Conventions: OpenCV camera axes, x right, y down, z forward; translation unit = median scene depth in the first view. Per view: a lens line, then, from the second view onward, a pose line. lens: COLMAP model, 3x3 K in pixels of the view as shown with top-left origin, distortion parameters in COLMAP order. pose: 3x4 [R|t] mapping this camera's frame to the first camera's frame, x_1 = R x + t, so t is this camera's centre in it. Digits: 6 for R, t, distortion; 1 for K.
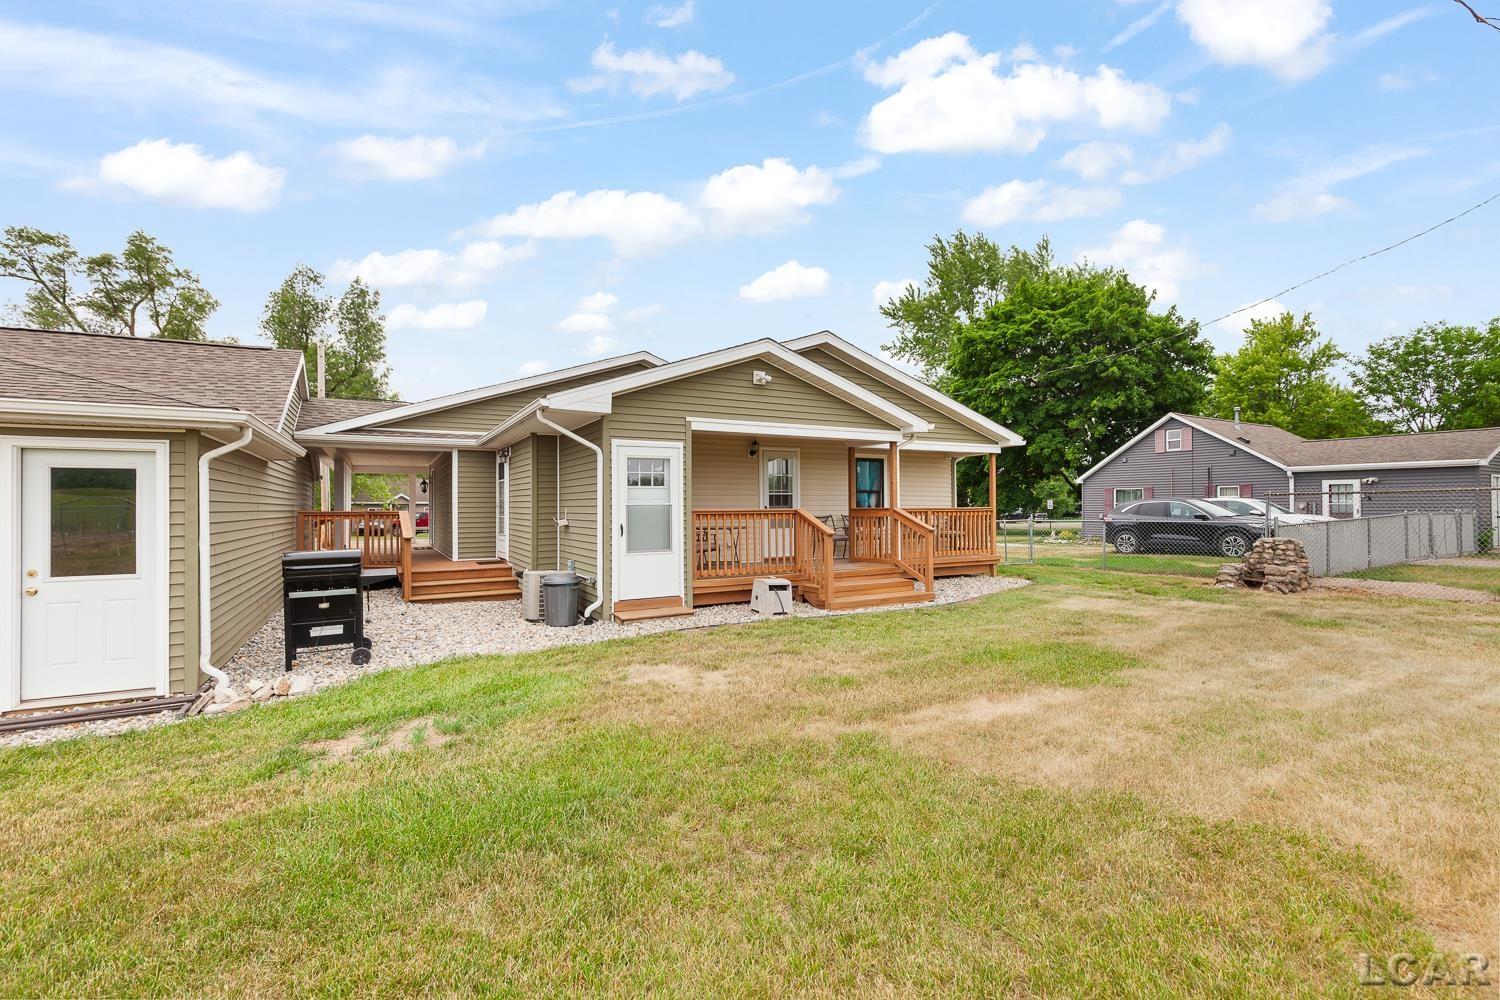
lens RADIAL K [[676.0, 0, 754.7], [0, 676.0, 497.6], [0, 0, 1]] dist [0.003827, -0.000329]
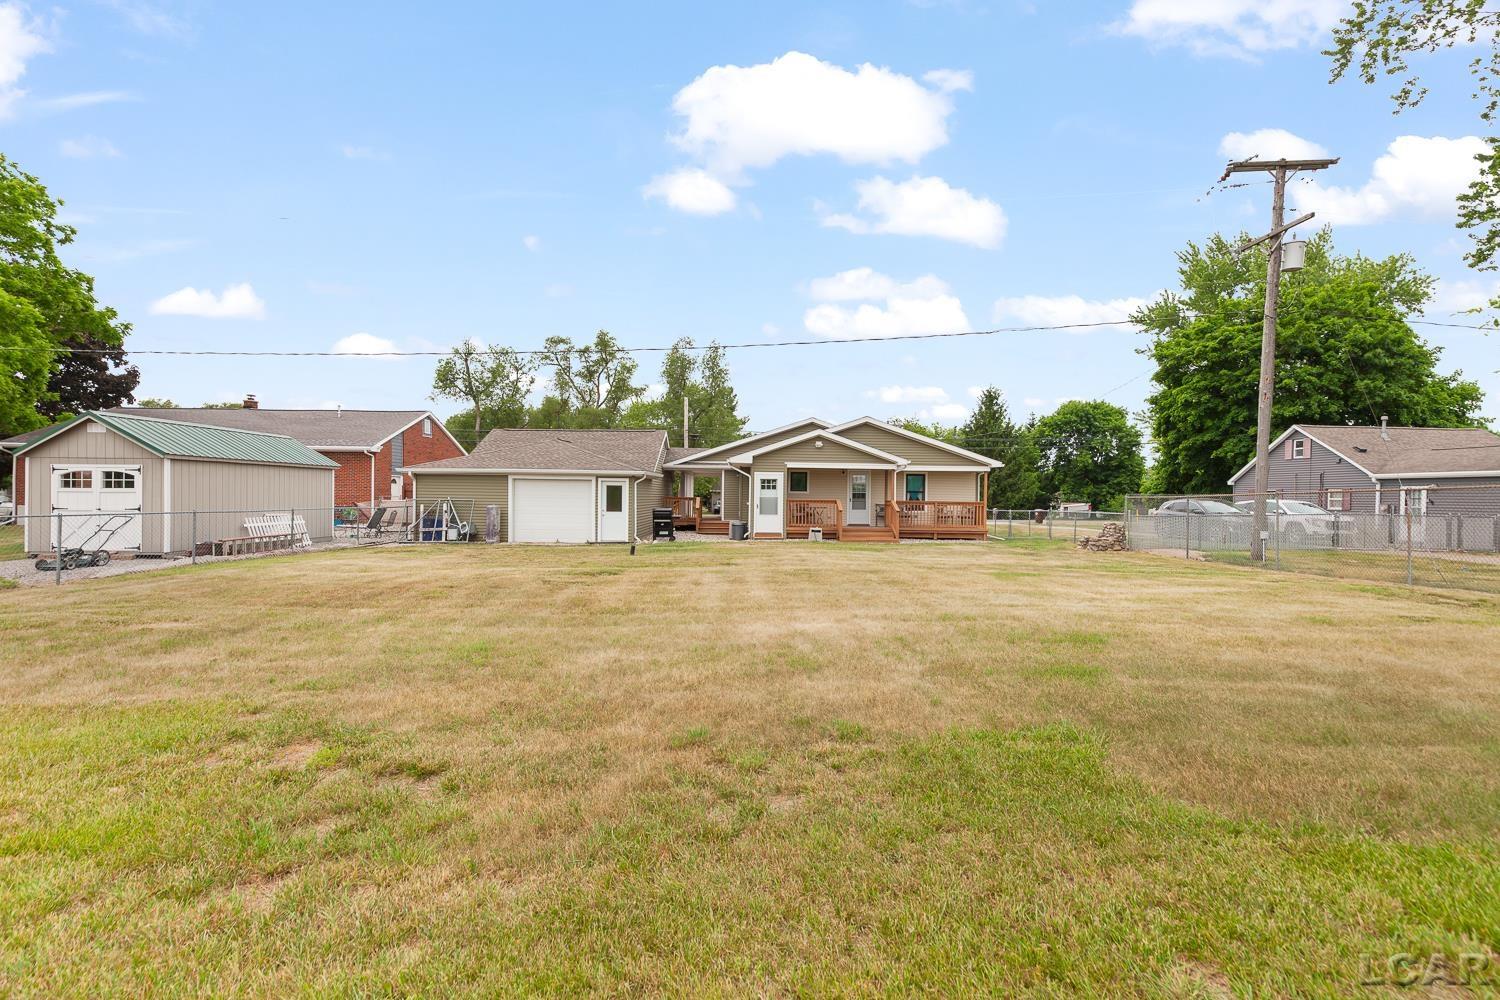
lens RADIAL K [[676.0, 0, 754.7], [0, 676.0, 497.6], [0, 0, 1]] dist [0.003827, -0.000329]
pose [[0.879163, 0.019304, -0.476131, 0.799591], [-0.012231, 0.999764, 0.017949, -0.025240], [0.476365, -0.009957, 0.879191, -1.018593]]
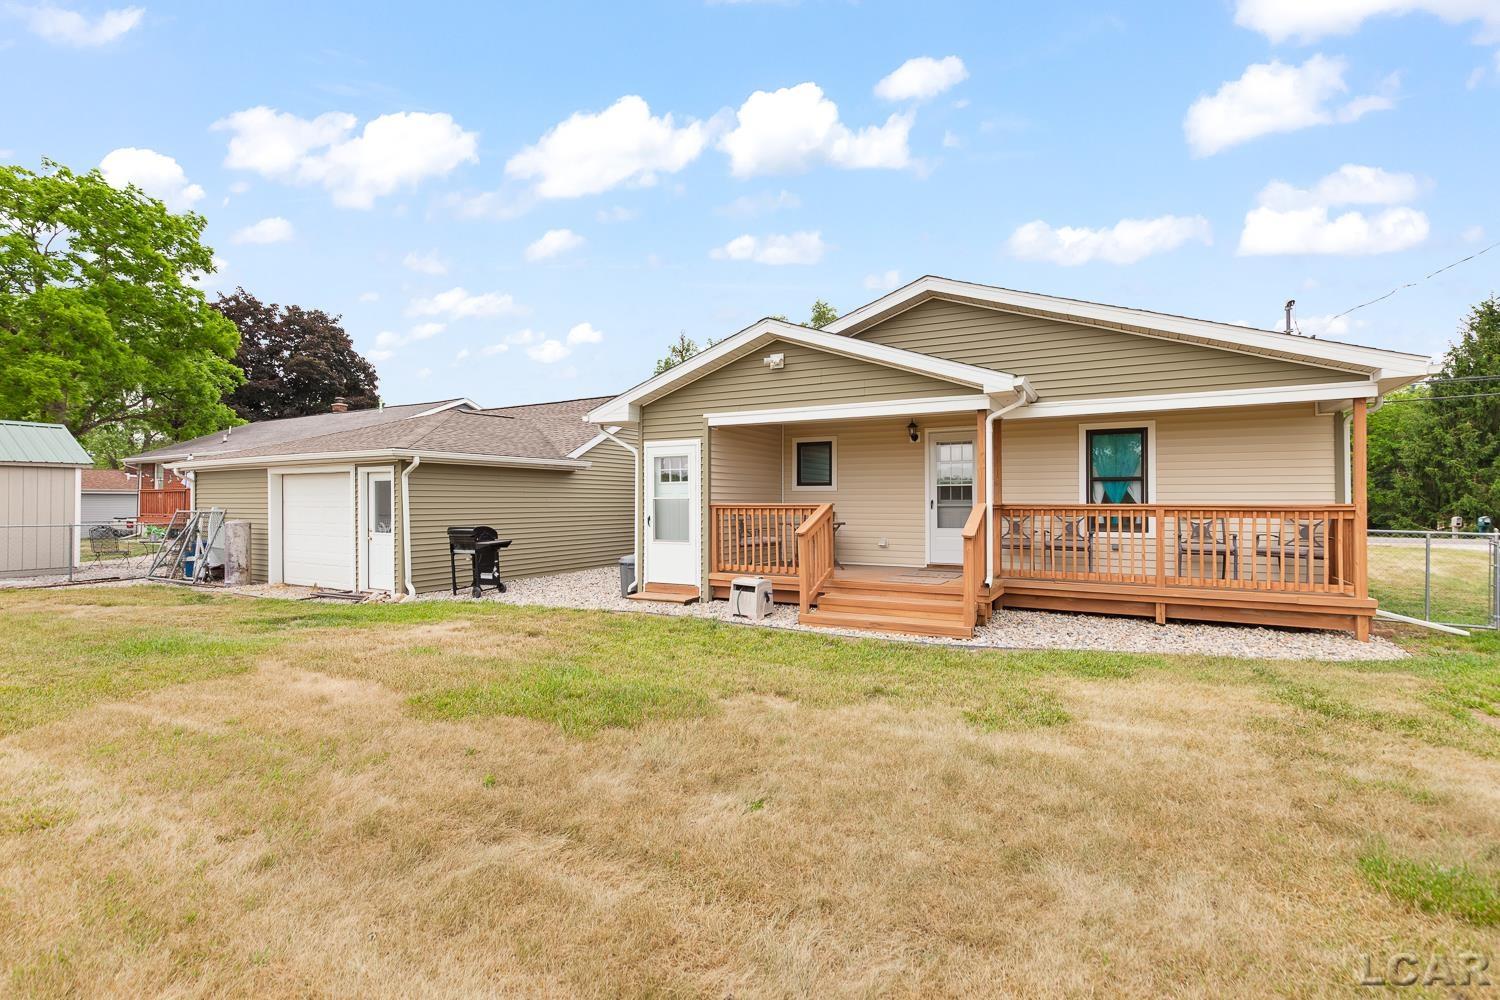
lens RADIAL K [[676.0, 0, 754.7], [0, 676.0, 497.6], [0, 0, 1]] dist [0.003827, -0.000329]
pose [[0.532578, -0.000075, -0.846381, 0.647789], [0.008518, 0.999950, 0.005271, 0.003137], [0.846338, -0.010017, 0.532552, 0.407340]]
